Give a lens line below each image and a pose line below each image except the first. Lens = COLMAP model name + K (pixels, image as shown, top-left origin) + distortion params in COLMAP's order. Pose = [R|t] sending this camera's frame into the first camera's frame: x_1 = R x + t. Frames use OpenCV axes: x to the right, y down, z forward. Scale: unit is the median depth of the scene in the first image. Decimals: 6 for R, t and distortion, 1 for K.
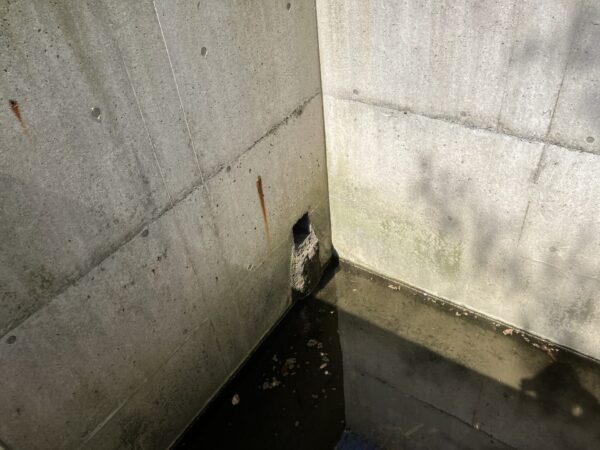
lens RADIAL K [[487.3, 0, 300.6], [0, 487.3, 223.7], [0, 0, 1]] dist [0.005434, -0.006655]
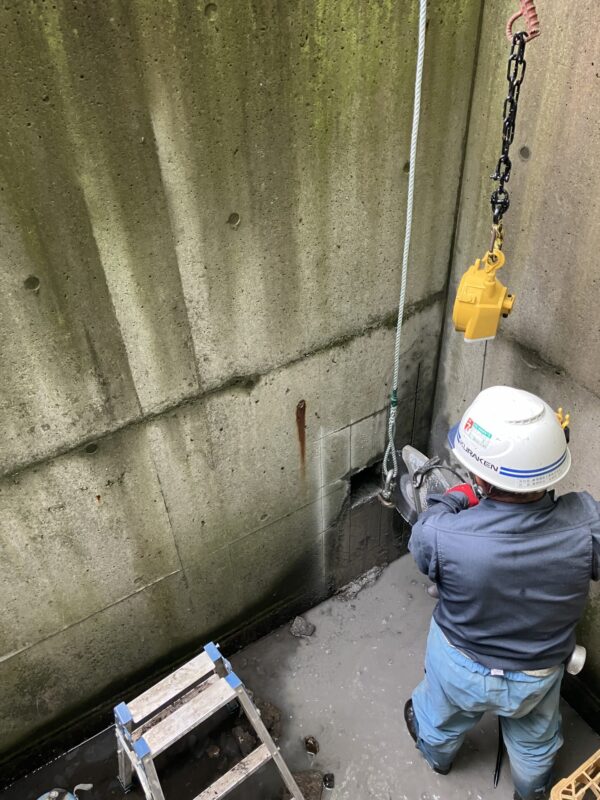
lens RADIAL K [[649.7, 0, 300.9], [0, 649.7, 402.0], [0, 0, 1]] dist [0.005434, -0.006655]
pose [[0.918021, 0.300353, -0.258892, 0.162621], [-0.293401, 0.953705, 0.066049, -0.173606], [0.266745, 0.015325, 0.963645, 0.153163]]
